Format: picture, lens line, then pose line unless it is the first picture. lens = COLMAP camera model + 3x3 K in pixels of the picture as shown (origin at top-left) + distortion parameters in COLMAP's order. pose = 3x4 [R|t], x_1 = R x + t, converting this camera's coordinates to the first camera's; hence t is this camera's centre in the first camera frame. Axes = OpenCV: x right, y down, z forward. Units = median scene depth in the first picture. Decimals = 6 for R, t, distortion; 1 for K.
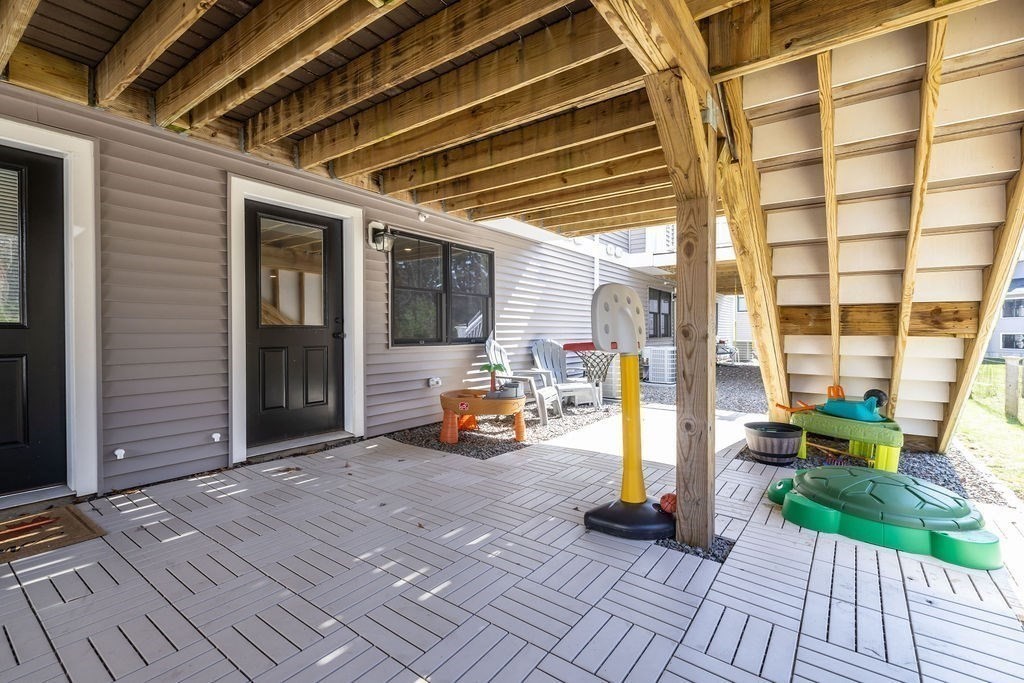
lens RADIAL K [[436.4, 0, 518.0], [0, 436.4, 336.6], [0, 0, 1]] dist [-0.001005, -0.000491]
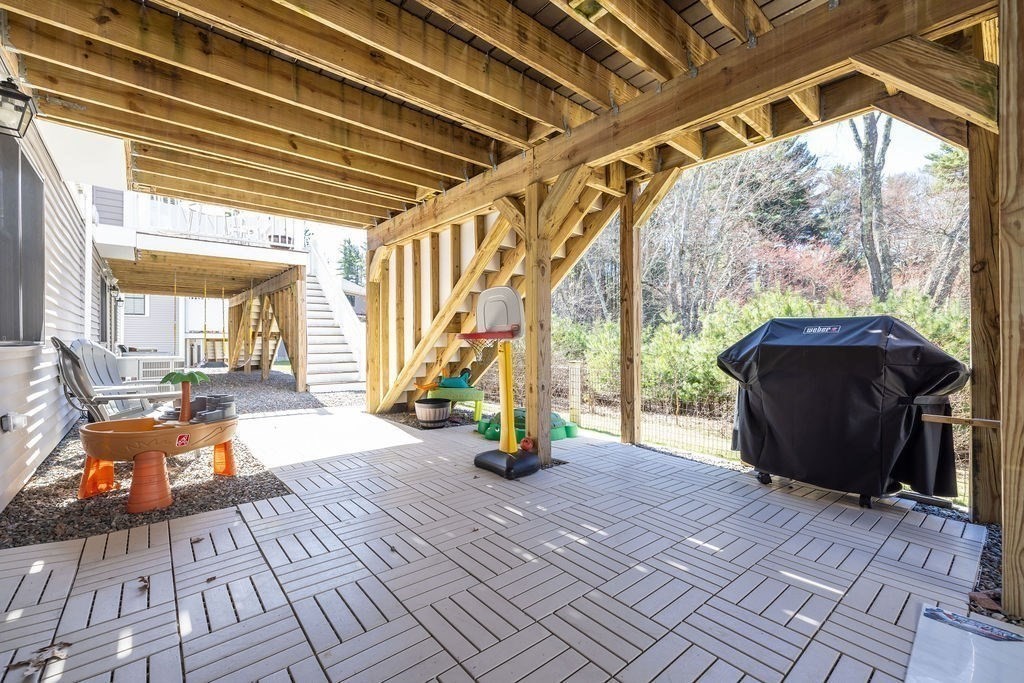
lens RADIAL K [[436.4, 0, 518.5], [0, 436.4, 341.6], [0, 0, 1]] dist [-0.001005, -0.000491]
pose [[0.252241, -0.002223, 0.967662, -0.724241], [0.009336, 0.999956, -0.000137, 0.028993], [-0.967619, 0.009069, 0.252251, 0.456720]]
